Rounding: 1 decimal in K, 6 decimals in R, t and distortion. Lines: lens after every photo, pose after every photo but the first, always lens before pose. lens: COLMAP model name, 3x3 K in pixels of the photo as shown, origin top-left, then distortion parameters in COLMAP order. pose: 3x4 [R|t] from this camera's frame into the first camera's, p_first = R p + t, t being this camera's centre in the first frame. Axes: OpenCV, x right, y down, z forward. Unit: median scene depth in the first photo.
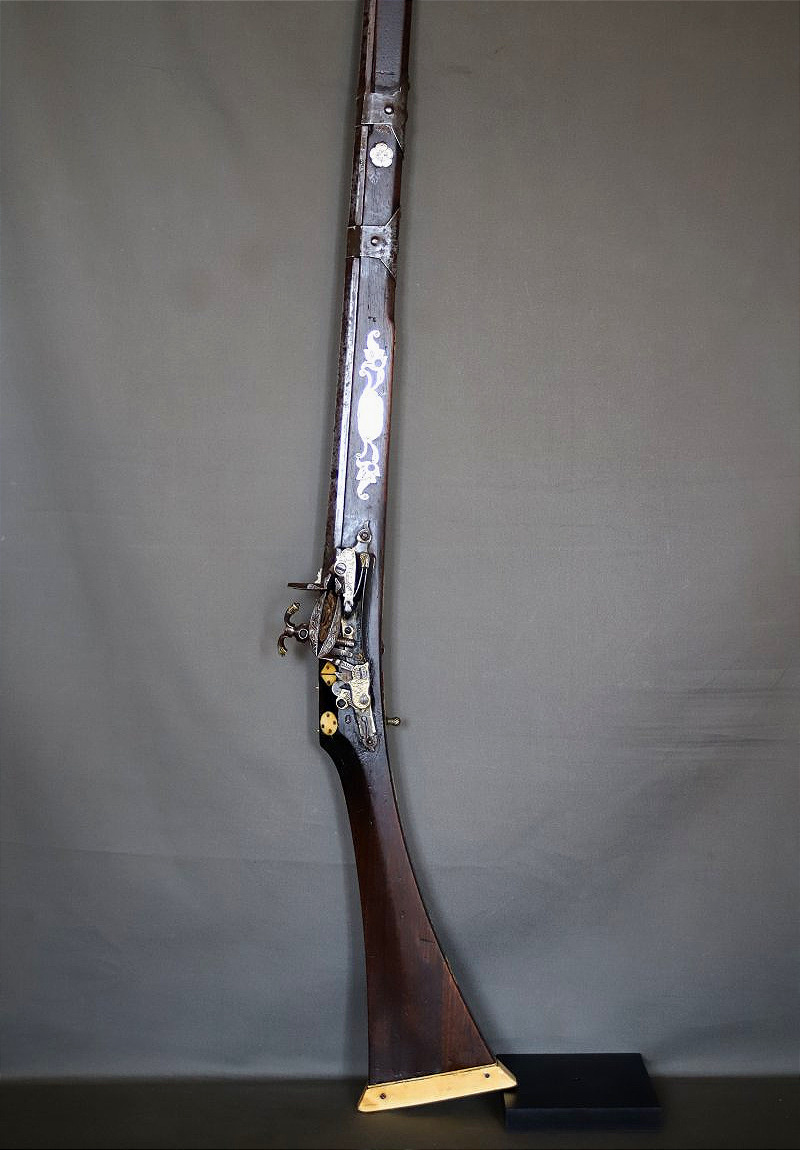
lens RADIAL K [[1844.4, 0, 400.0], [0, 1844.4, 575.0], [0, 0, 1]] dist [-0.050979, -0.073457]
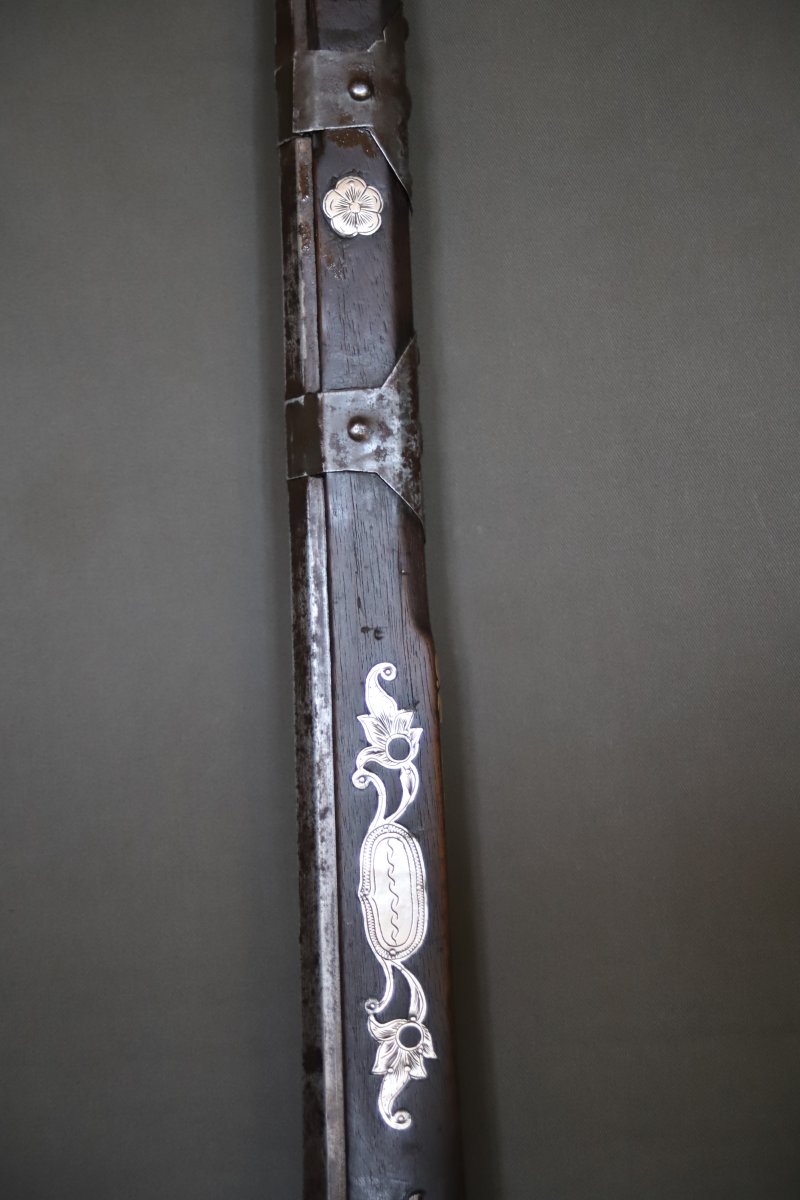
lens RADIAL K [[2230.5, 0, 400.0], [0, 2230.5, 600.0], [0, 0, 1]] dist [0.079330, 0.081770]
pose [[0.994660, -0.102998, -0.006518, -0.005732], [0.101546, 0.988000, -0.116384, -0.091854], [0.018428, 0.115101, 0.993183, 0.545820]]
